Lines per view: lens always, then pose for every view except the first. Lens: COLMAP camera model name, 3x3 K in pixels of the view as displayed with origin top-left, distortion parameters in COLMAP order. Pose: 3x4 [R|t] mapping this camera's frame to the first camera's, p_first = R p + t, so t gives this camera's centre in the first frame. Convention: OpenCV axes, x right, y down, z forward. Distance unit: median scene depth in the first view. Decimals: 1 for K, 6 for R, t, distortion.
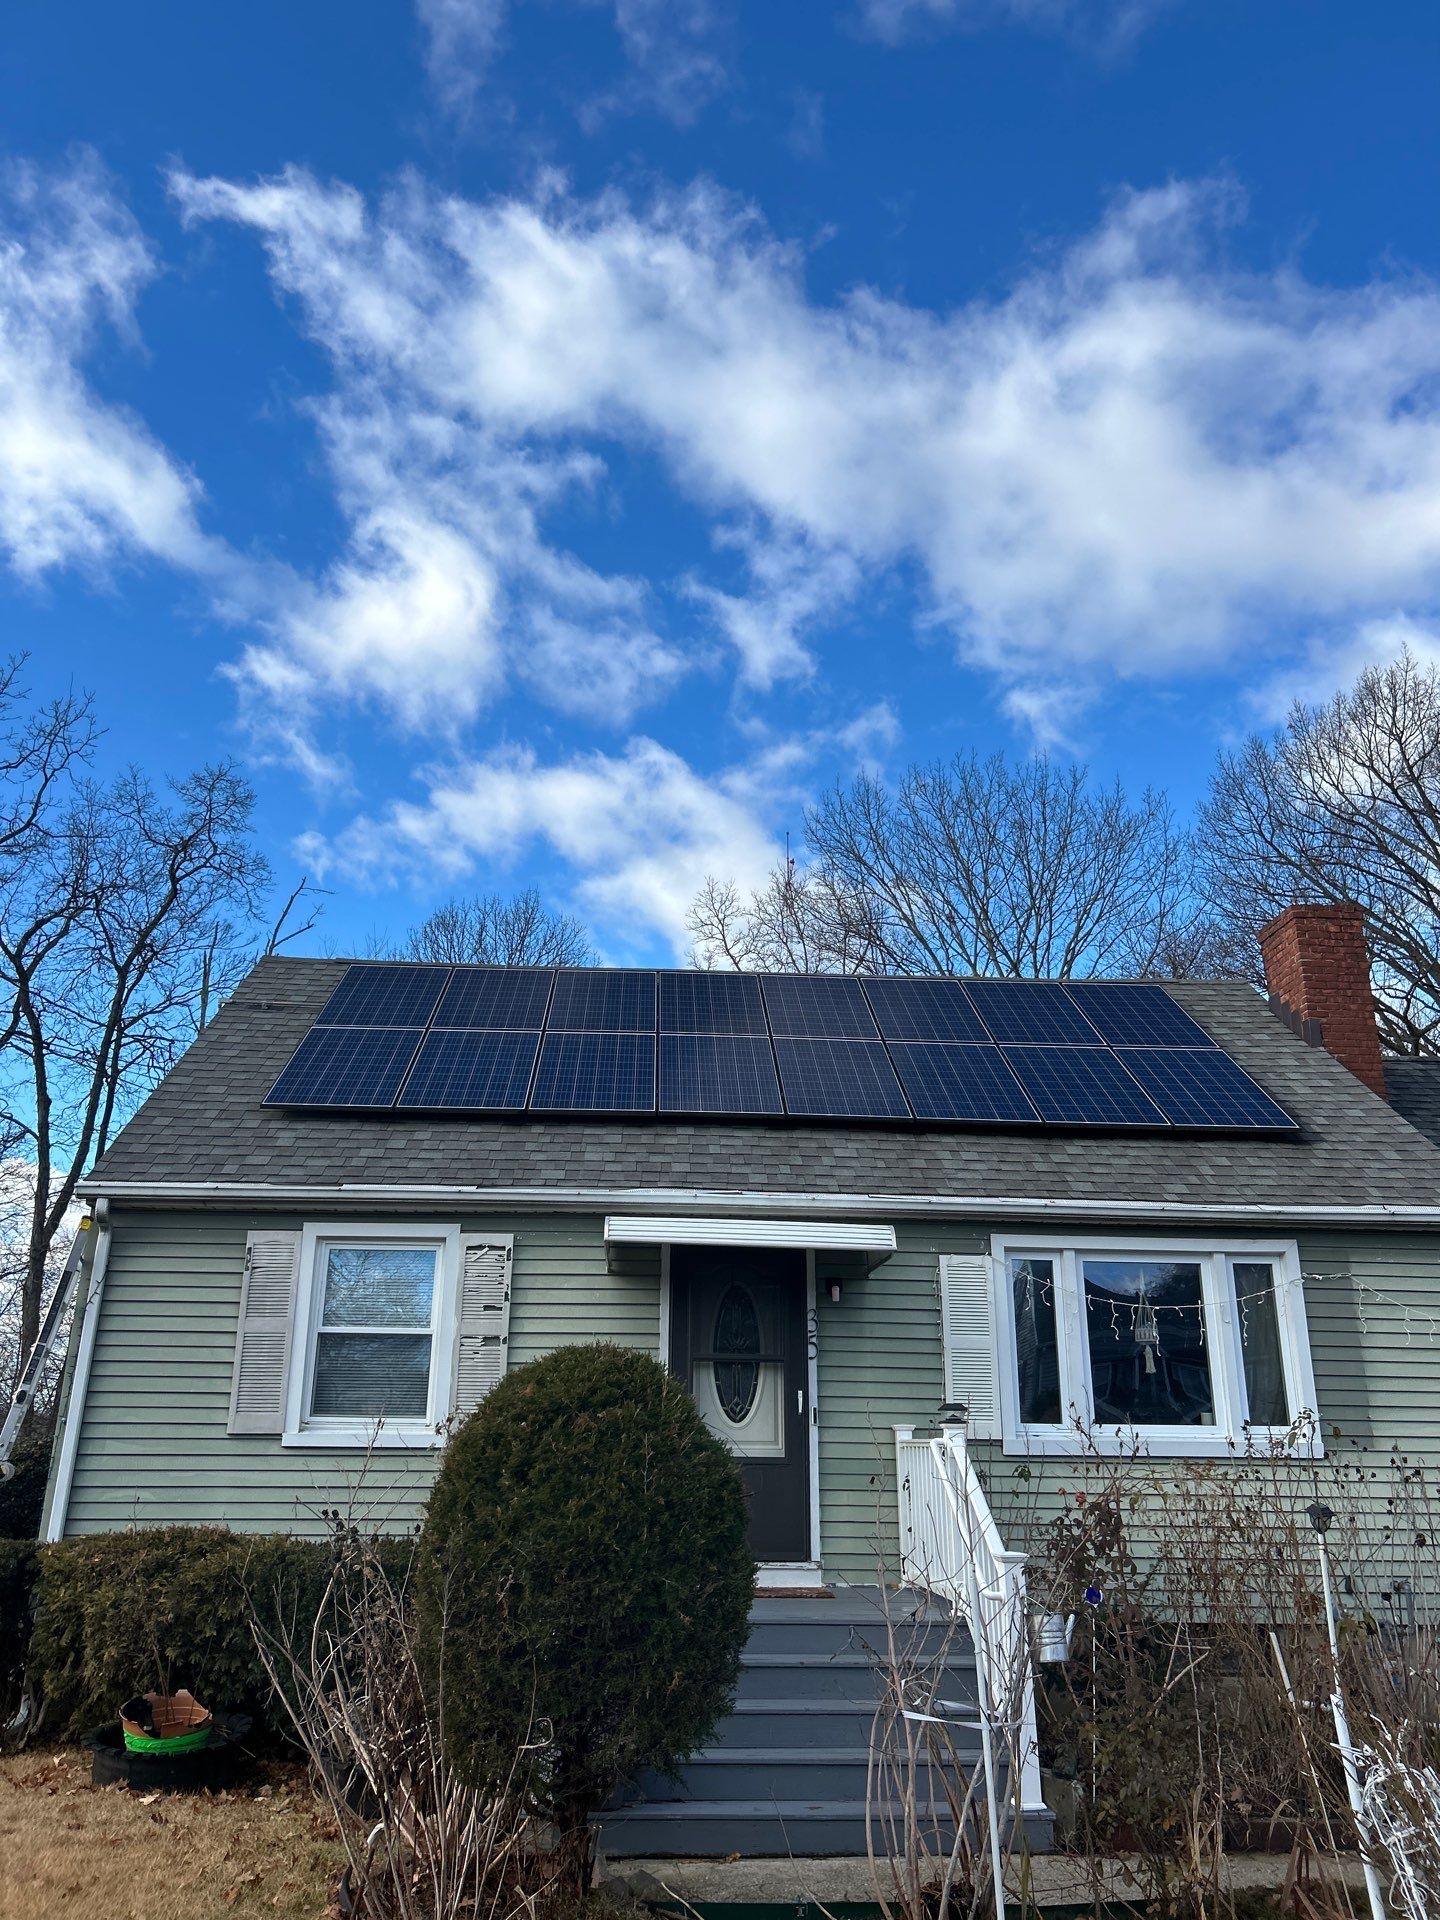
lens RADIAL K [[1433.4, 0, 709.9], [0, 1433.4, 954.0], [0, 0, 1]] dist [0.003986, -0.006686]
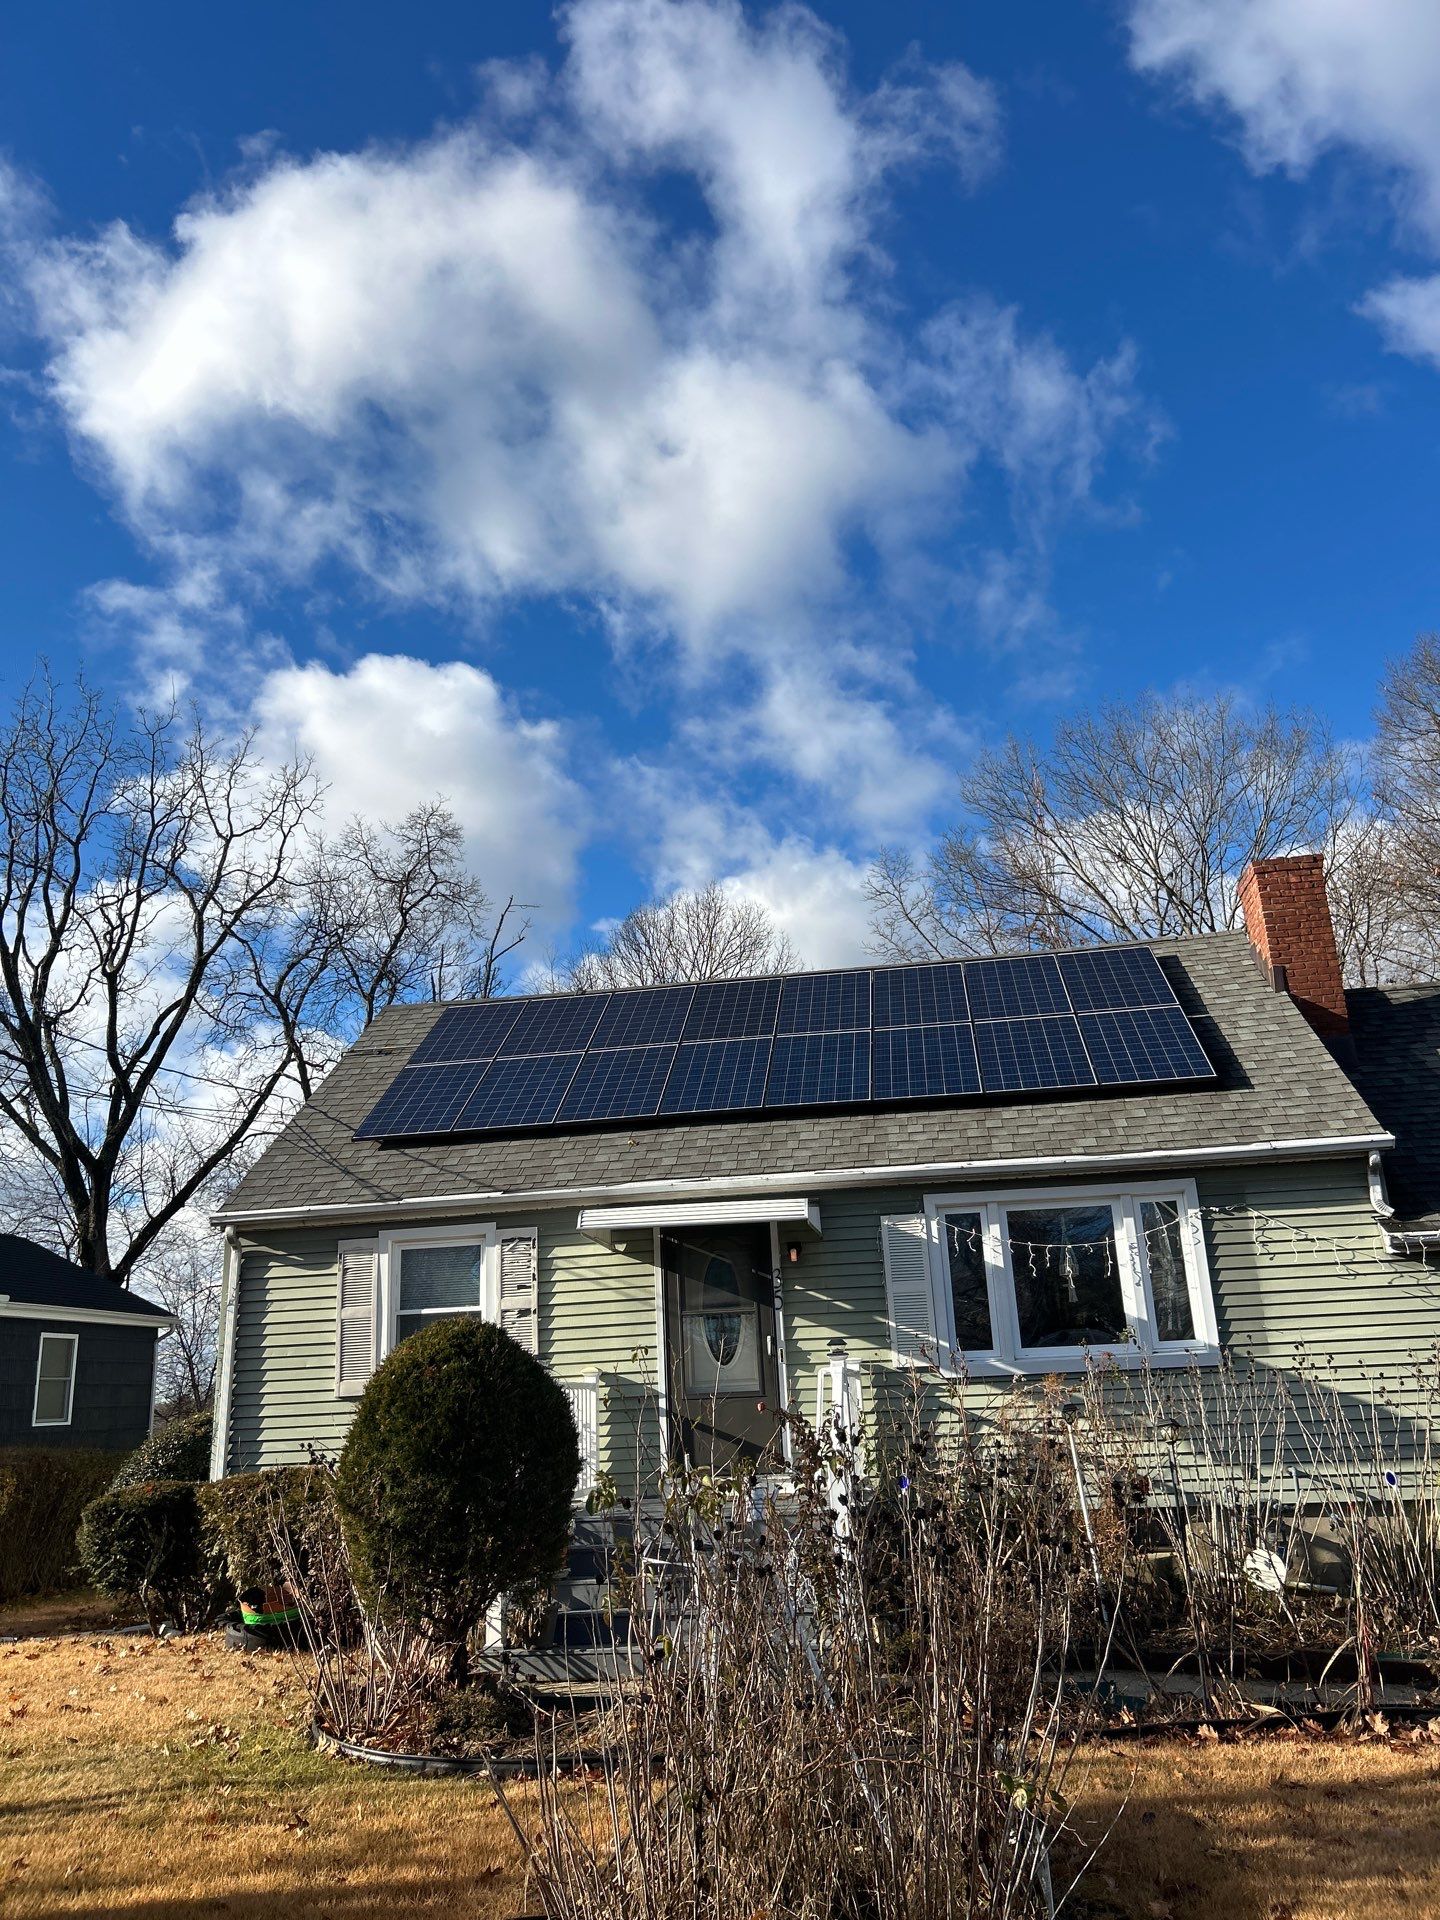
lens RADIAL K [[1433.4, 0, 721.5], [0, 1433.4, 966.3], [0, 0, 1]] dist [0.003986, -0.006686]
pose [[0.975946, -0.111995, -0.187047, 0.275632], [0.119314, 0.992453, 0.028304, -0.045466], [0.182466, -0.049941, 0.981943, -0.183096]]
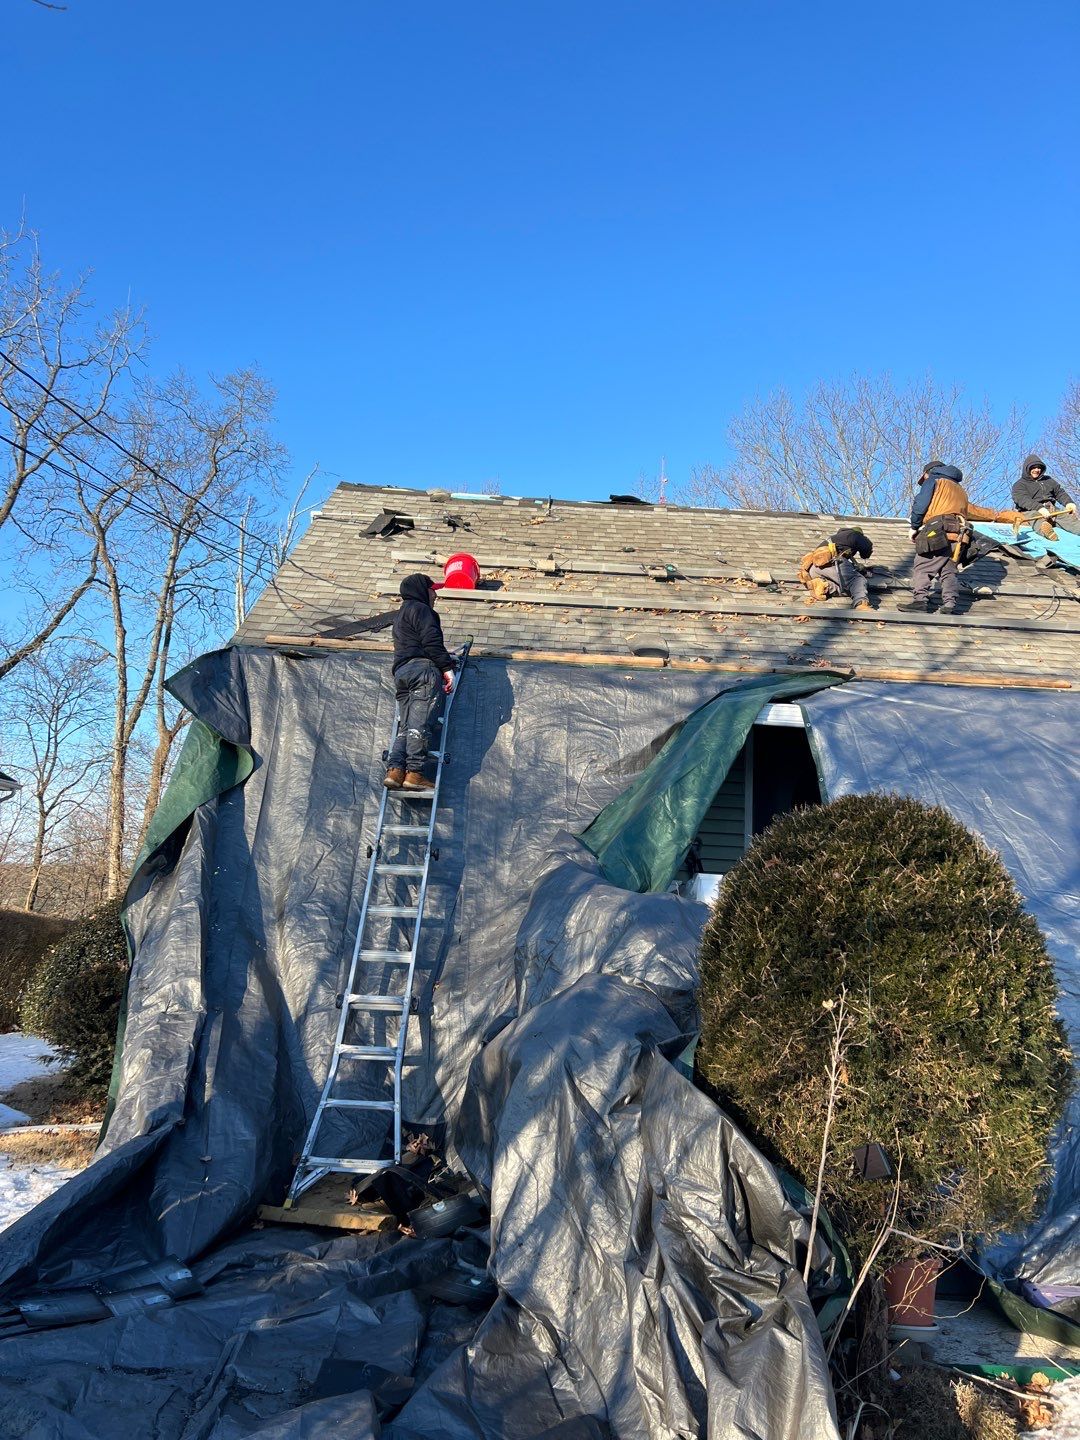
lens RADIAL K [[1075.0, 0, 542.2], [0, 1075.0, 722.0], [0, 0, 1]] dist [0.003986, -0.006686]
pose [[0.998543, 0.034012, -0.041899, -0.160349], [-0.027047, 0.987256, 0.156827, 0.076279], [0.046699, -0.155465, 0.986737, 0.196673]]
